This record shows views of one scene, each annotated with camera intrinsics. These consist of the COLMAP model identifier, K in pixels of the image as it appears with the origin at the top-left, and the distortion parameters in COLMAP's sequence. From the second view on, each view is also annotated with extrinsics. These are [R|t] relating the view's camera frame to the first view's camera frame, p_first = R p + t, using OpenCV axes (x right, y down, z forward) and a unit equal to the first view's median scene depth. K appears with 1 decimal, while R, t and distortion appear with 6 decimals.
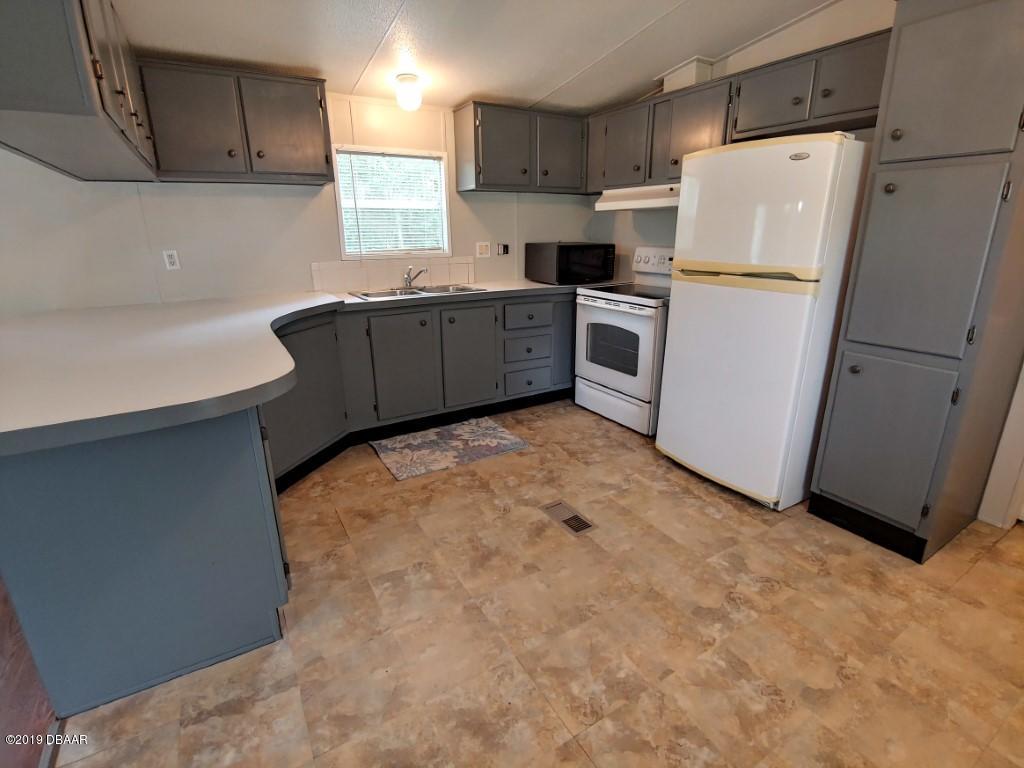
lens RADIAL K [[495.7, 0, 511.7], [0, 495.7, 379.3], [0, 0, 1]] dist [-0.000156, -0.000373]
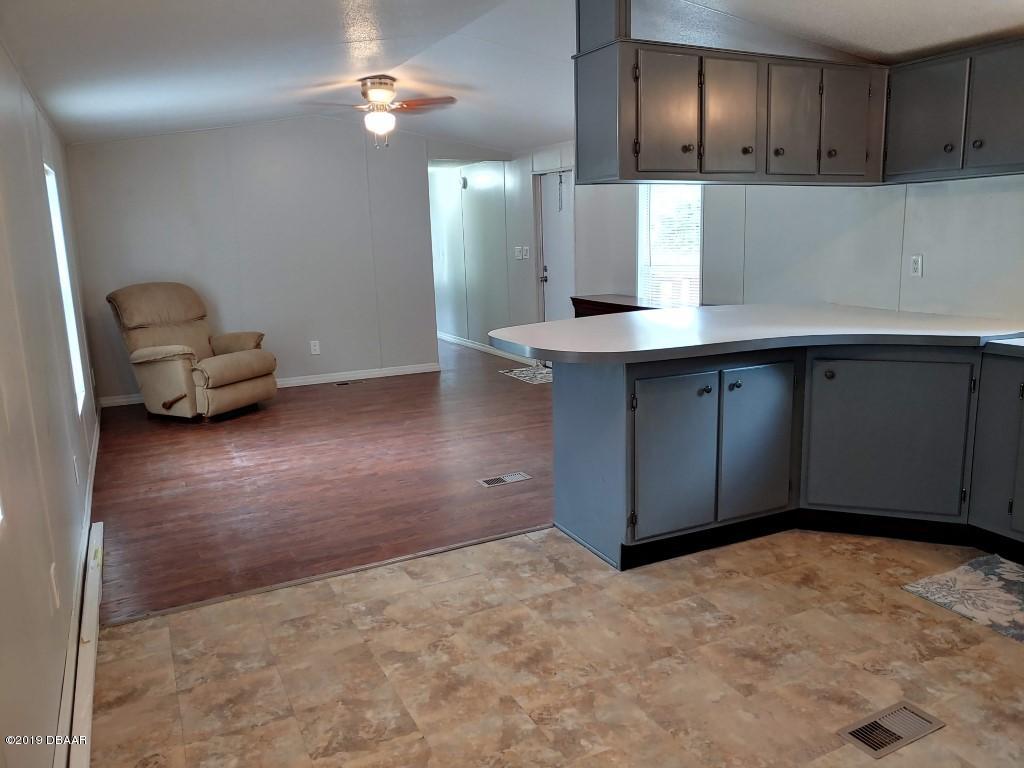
lens RADIAL K [[757.2, 0, 512.6], [0, 757.2, 383.0], [0, 0, 1]] dist [0.002979, 0.001434]
pose [[-0.073366, 0.206031, -0.975791, 1.128322], [-0.264367, 0.939408, 0.218225, -0.221901], [0.961628, 0.273977, -0.014453, 0.561474]]
